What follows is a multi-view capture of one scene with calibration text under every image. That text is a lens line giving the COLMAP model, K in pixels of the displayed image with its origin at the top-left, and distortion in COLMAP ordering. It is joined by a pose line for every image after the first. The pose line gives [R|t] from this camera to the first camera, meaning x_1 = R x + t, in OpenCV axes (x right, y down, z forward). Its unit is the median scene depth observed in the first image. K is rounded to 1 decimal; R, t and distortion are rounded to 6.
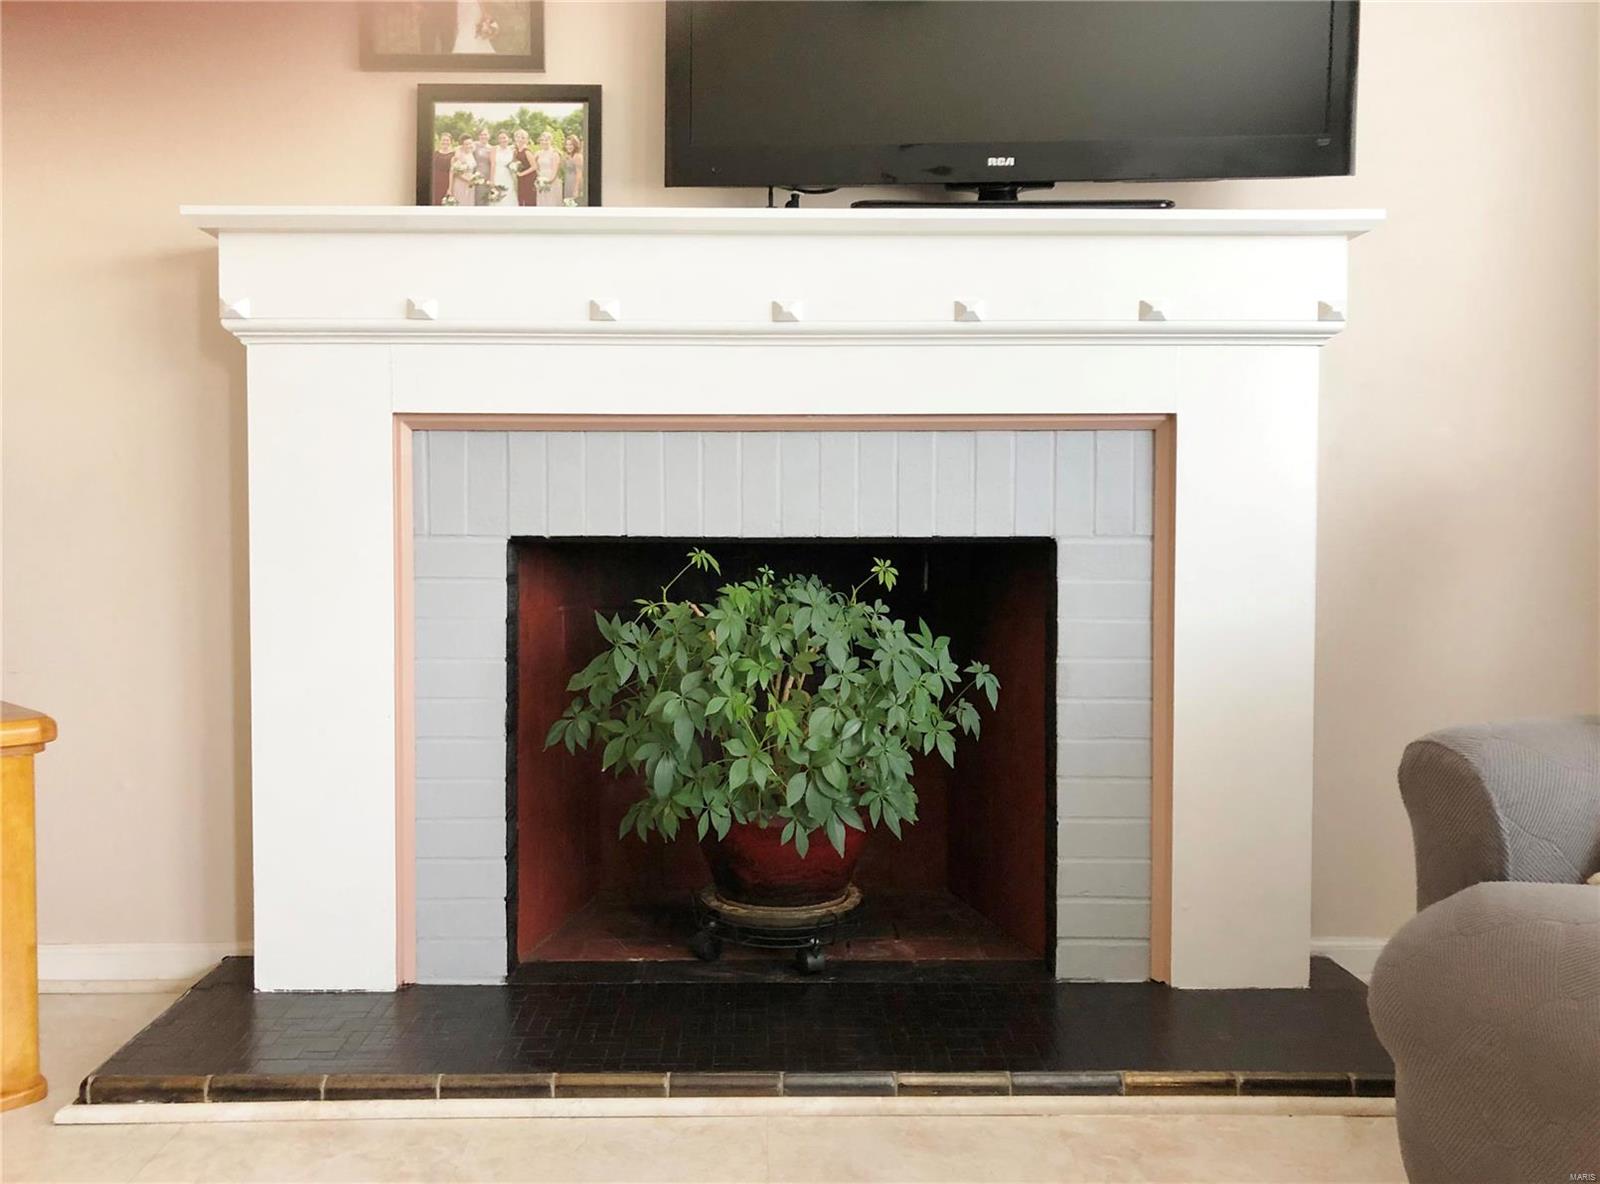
lens RADIAL K [[1360.3, 0, 792.7], [0, 1360.3, 583.3], [0, 0, 1]] dist [0.028815, -0.006952]
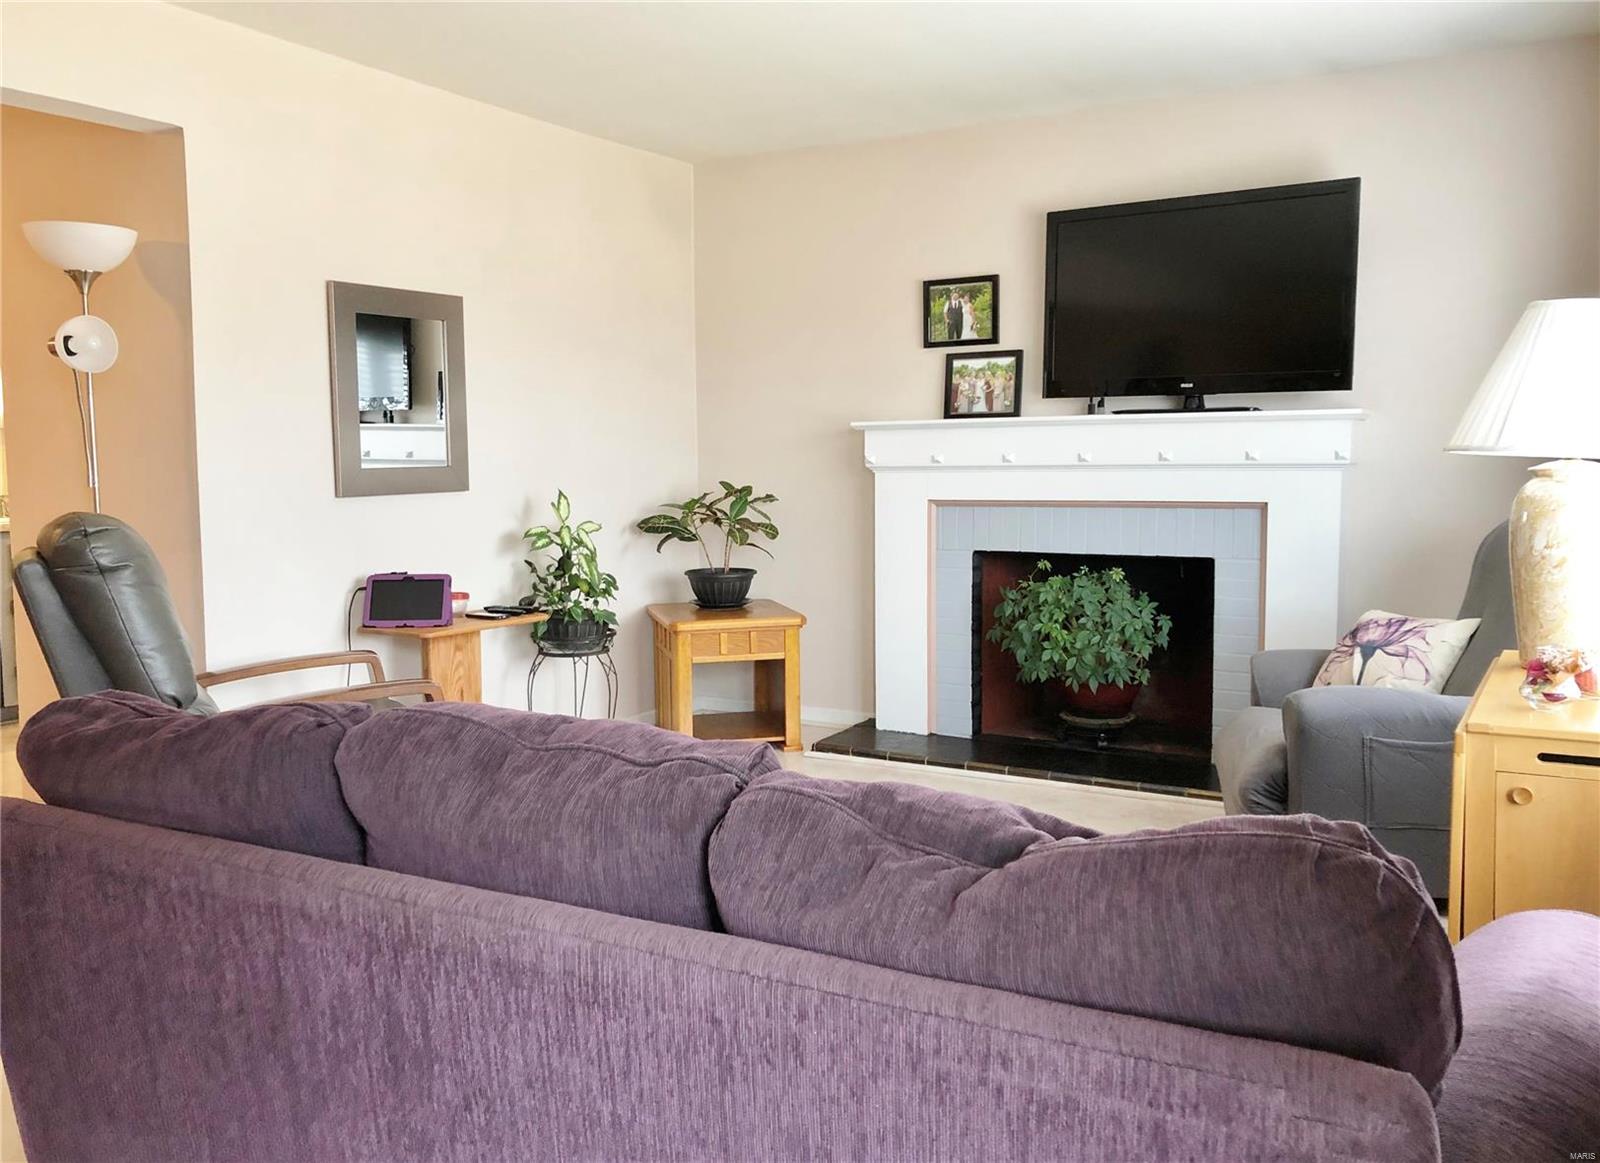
lens RADIAL K [[1376.5, 0, 800.0], [0, 1376.5, 581.8], [0, 0, 1]] dist [-0.007427, -0.001234]
pose [[0.860703, 0.042832, -0.507302, 0.750813], [-0.010627, 0.997749, 0.066210, -0.136326], [0.508996, -0.051596, 0.859221, -1.216389]]
